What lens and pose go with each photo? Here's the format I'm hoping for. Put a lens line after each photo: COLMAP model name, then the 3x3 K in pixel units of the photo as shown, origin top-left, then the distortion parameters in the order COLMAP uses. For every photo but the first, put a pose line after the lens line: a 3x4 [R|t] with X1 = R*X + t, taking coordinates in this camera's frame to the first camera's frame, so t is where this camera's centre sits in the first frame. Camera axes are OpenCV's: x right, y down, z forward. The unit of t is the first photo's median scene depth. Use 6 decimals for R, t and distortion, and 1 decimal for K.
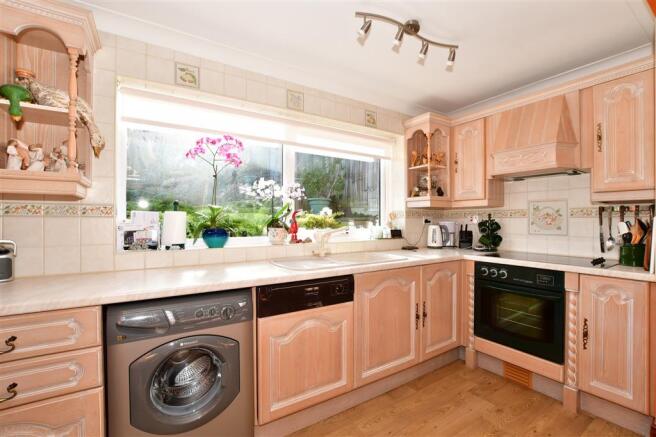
lens RADIAL K [[290.9, 0, 330.3], [0, 290.9, 218.2], [0, 0, 1]] dist [-0.009372, 0.000314]
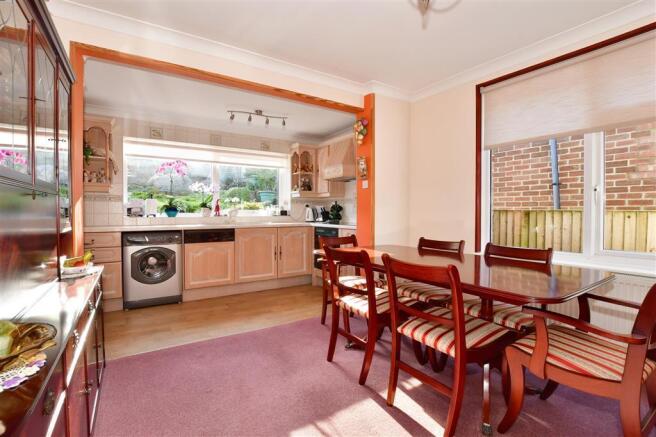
lens RADIAL K [[313.0, 0, 325.2], [0, 313.0, 215.4], [0, 0, 1]] dist [-0.000968, -0.000108]
pose [[0.999611, 0.001146, -0.027873, 0.693024], [-0.000747, 0.999897, 0.014321, 0.055340], [0.027886, -0.014295, 0.999509, -1.079918]]
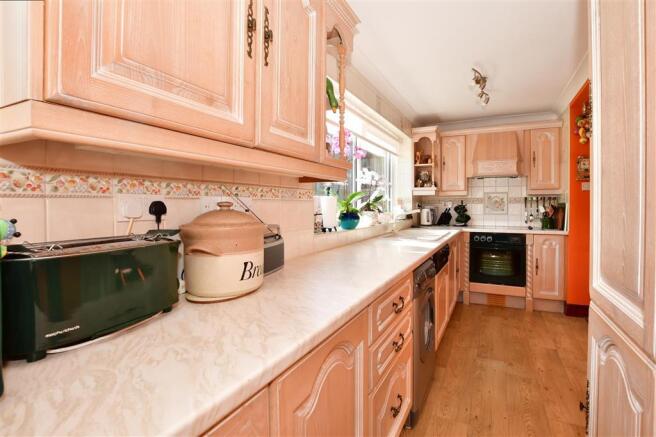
lens RADIAL K [[313.0, 0, 353.4], [0, 313.0, 206.8], [0, 0, 1]] dist [-0.000968, -0.000108]
pose [[0.840522, -0.001927, 0.541773, -0.978094], [-0.002295, 0.999972, 0.007118, 0.006764], [-0.541772, -0.007226, 0.840495, -0.032042]]
